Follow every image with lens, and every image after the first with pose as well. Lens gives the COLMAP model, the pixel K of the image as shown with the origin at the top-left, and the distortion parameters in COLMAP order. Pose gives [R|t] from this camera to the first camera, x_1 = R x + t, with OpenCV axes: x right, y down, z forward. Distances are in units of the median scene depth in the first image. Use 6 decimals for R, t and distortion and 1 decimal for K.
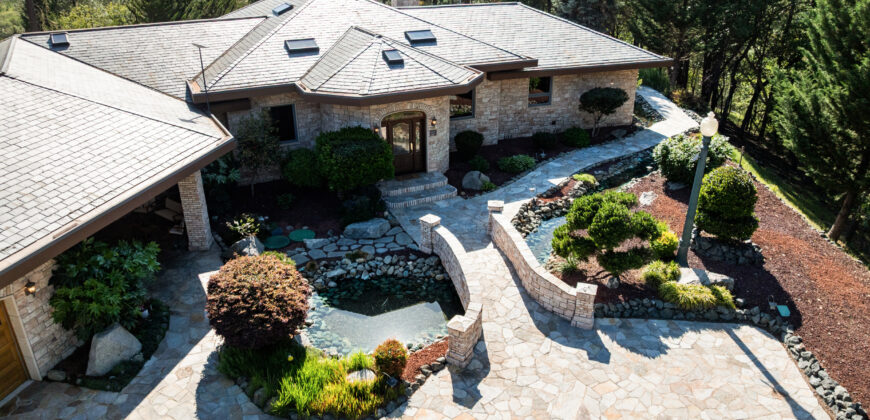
lens RADIAL K [[612.1, 0, 434.3], [0, 612.1, 210.2], [0, 0, 1]] dist [-0.034970, -0.002630]
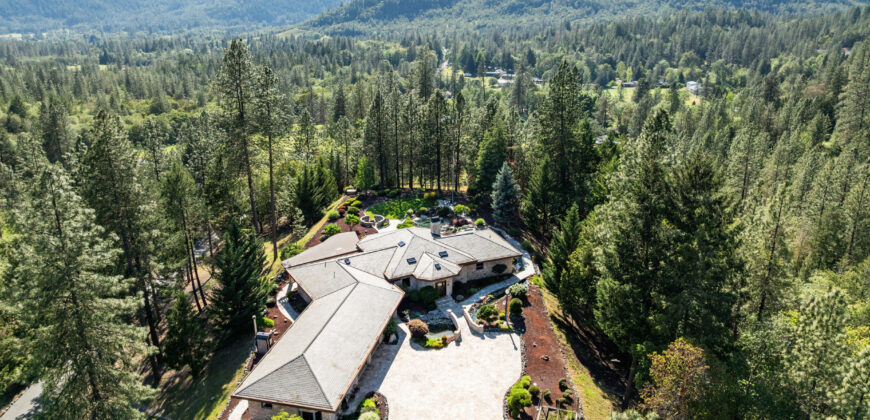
lens RADIAL K [[612.1, 0, 431.4], [0, 612.1, 208.2], [0, 0, 1]] dist [-0.034970, -0.002630]
pose [[0.999888, -0.006091, 0.013638, -0.173896], [0.007288, 0.995953, -0.089581, -0.299069], [-0.013038, 0.089670, 0.995886, -3.155001]]
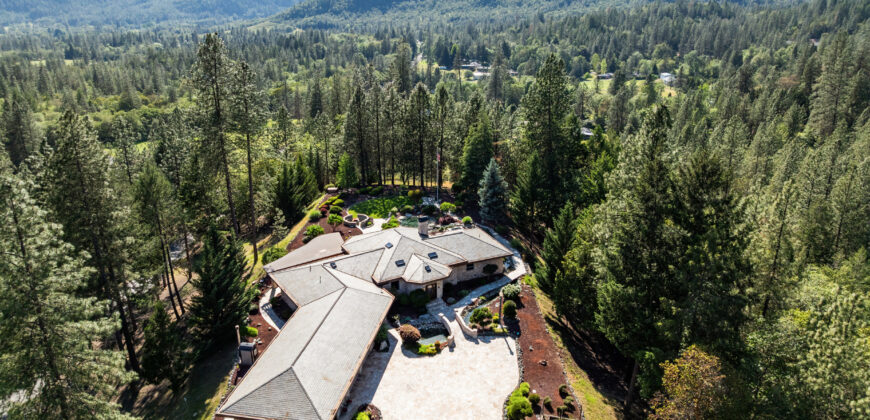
lens RADIAL K [[612.1, 0, 431.8], [0, 612.1, 210.6], [0, 0, 1]] dist [-0.034970, -0.002630]
pose [[0.998348, -0.020749, 0.053581, -0.258395], [0.024688, 0.996957, -0.073935, -0.359571], [-0.051883, 0.075136, 0.995823, -2.996233]]
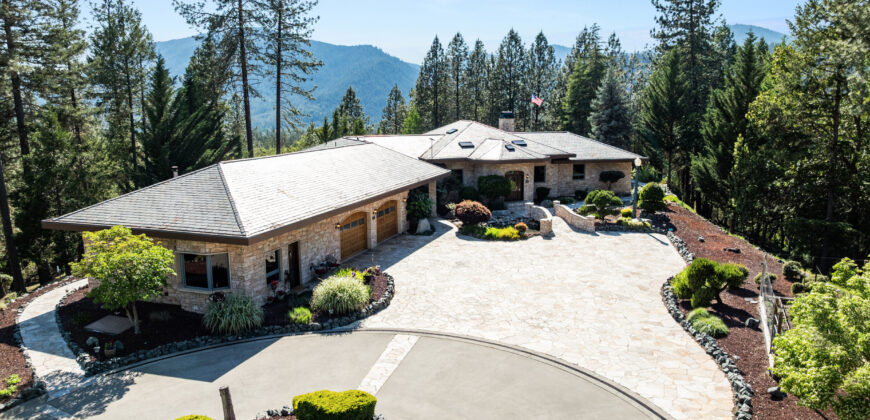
lens RADIAL K [[612.1, 0, 433.7], [0, 612.1, 213.6], [0, 0, 1]] dist [-0.034970, -0.002630]
pose [[0.995088, 0.015679, -0.097749, -0.137324], [-0.039553, 0.968115, -0.247364, 0.622372], [0.090754, 0.250015, 0.963979, -1.281439]]
